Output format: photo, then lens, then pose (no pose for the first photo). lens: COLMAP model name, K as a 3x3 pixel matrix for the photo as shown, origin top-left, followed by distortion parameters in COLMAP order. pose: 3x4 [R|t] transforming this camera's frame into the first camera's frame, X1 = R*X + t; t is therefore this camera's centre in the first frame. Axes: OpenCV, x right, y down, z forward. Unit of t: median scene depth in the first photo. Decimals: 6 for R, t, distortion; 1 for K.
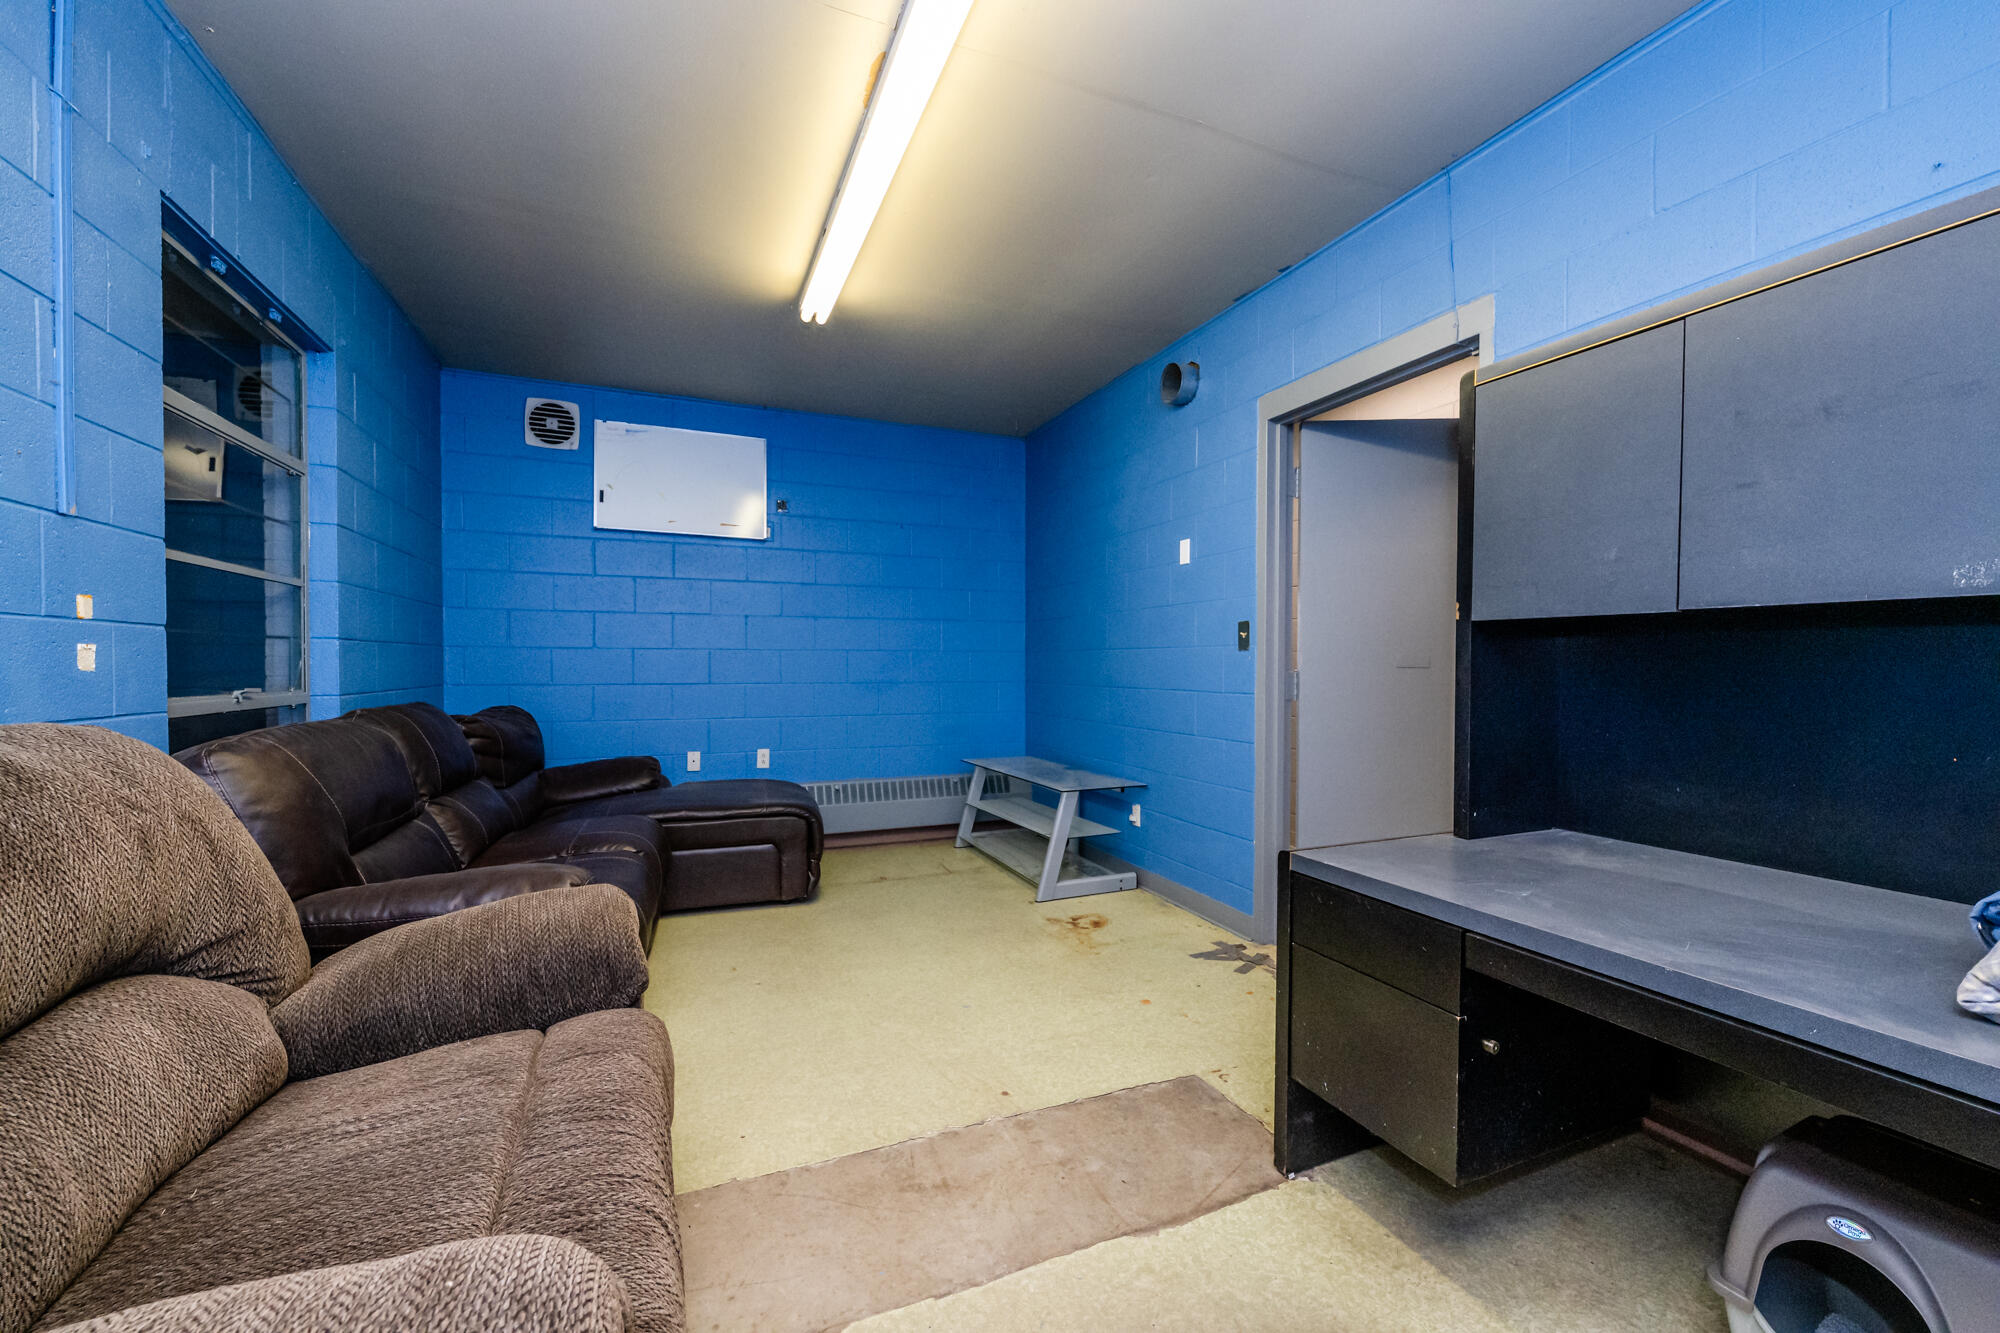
lens RADIAL K [[802.1, 0, 1007.1], [0, 802.1, 673.7], [0, 0, 1]] dist [0.001384, -0.000962]
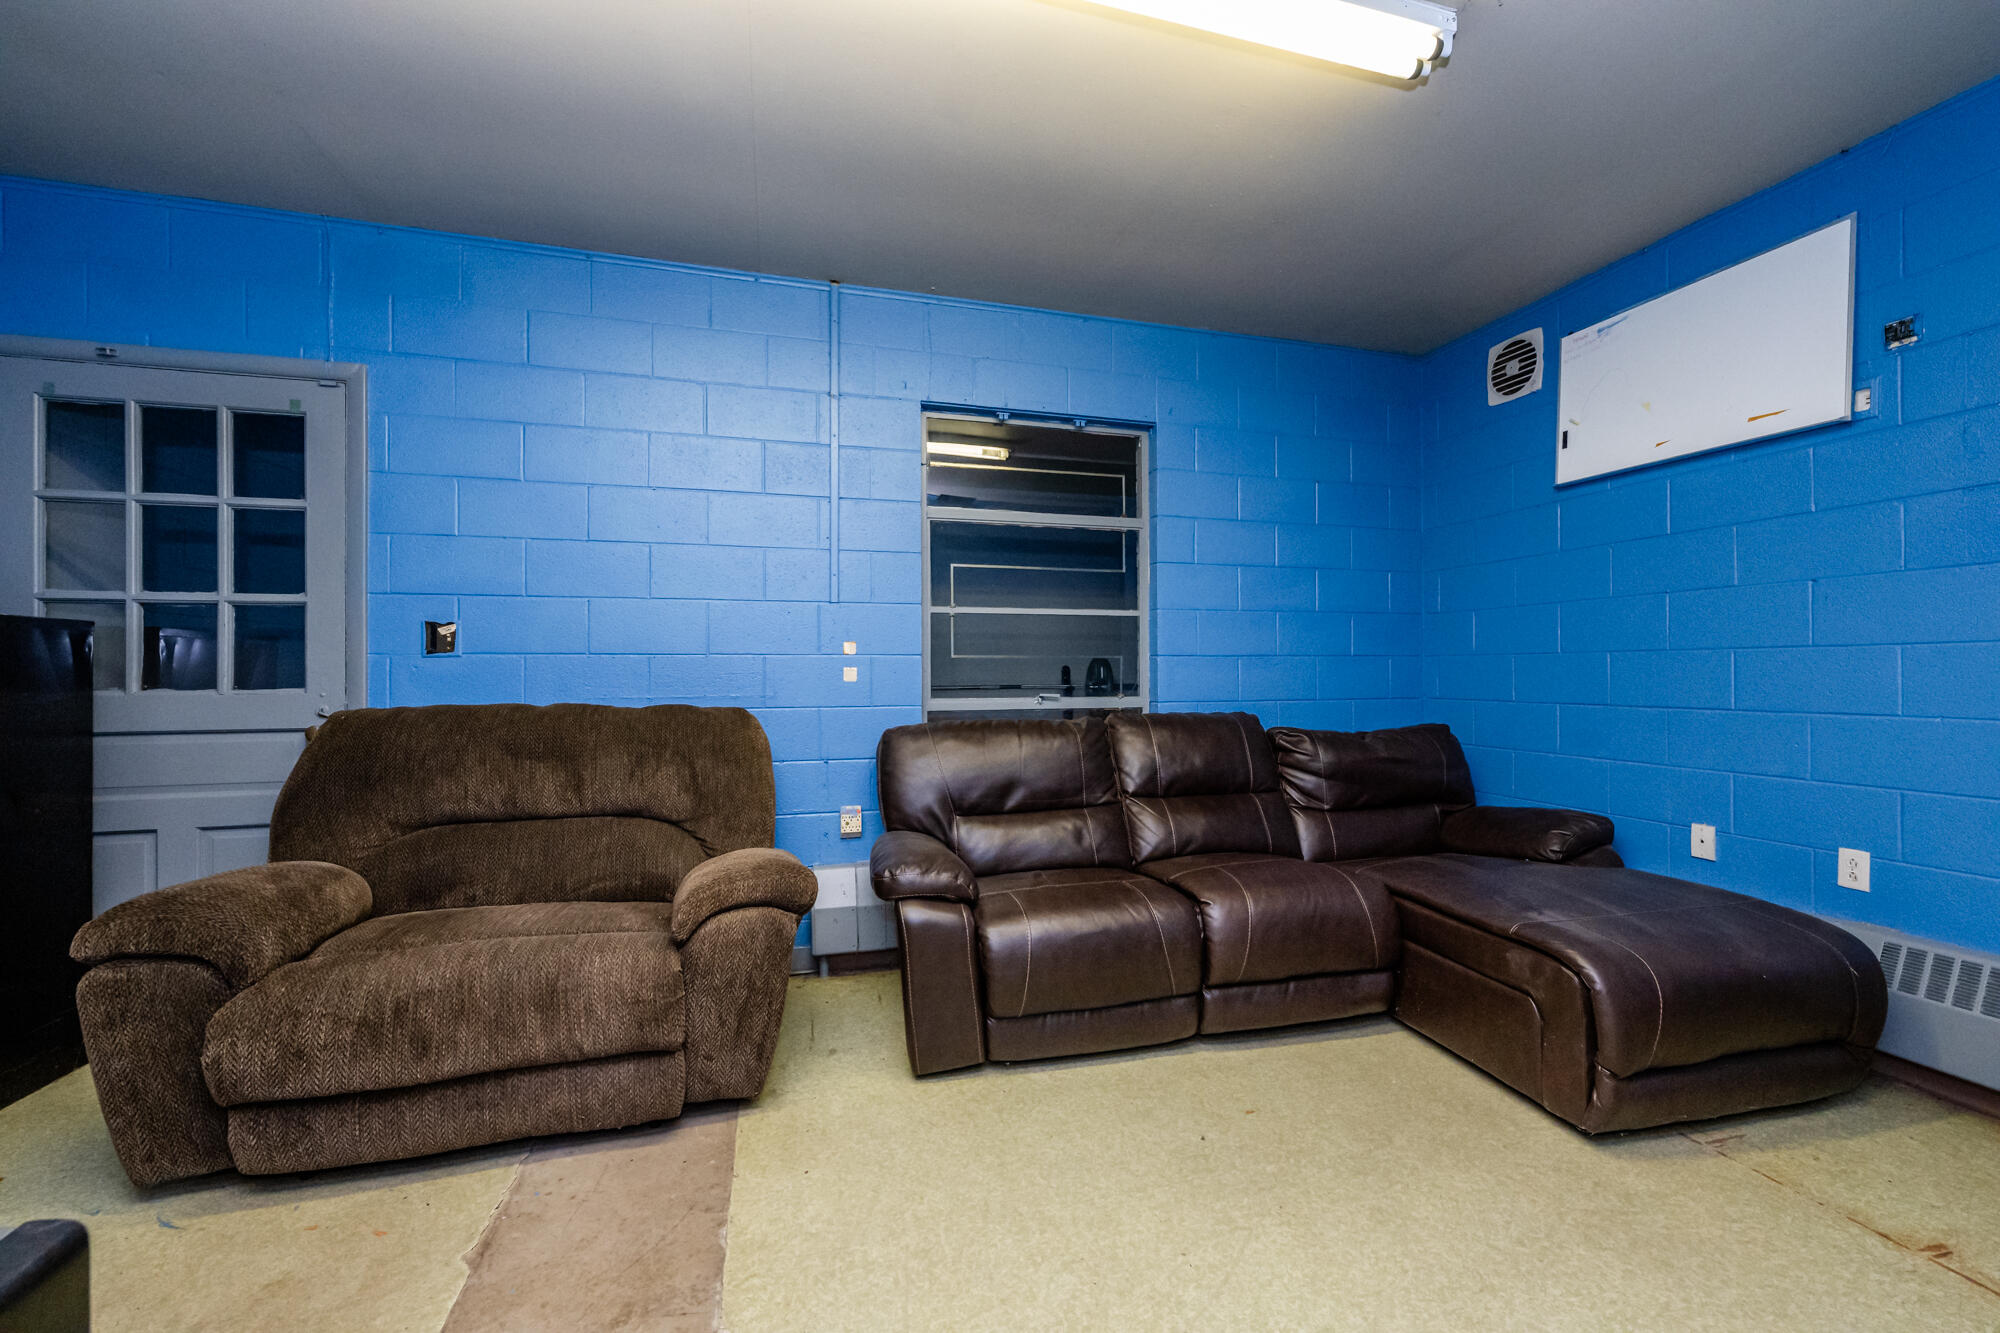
lens RADIAL K [[802.1, 0, 1004.2], [0, 802.1, 665.1], [0, 0, 1]] dist [0.001384, -0.000962]
pose [[-0.122452, -0.007987, -0.992442, 0.269077], [-0.007315, 0.999948, -0.007145, -0.012028], [0.992447, 0.006385, -0.122504, 0.602870]]
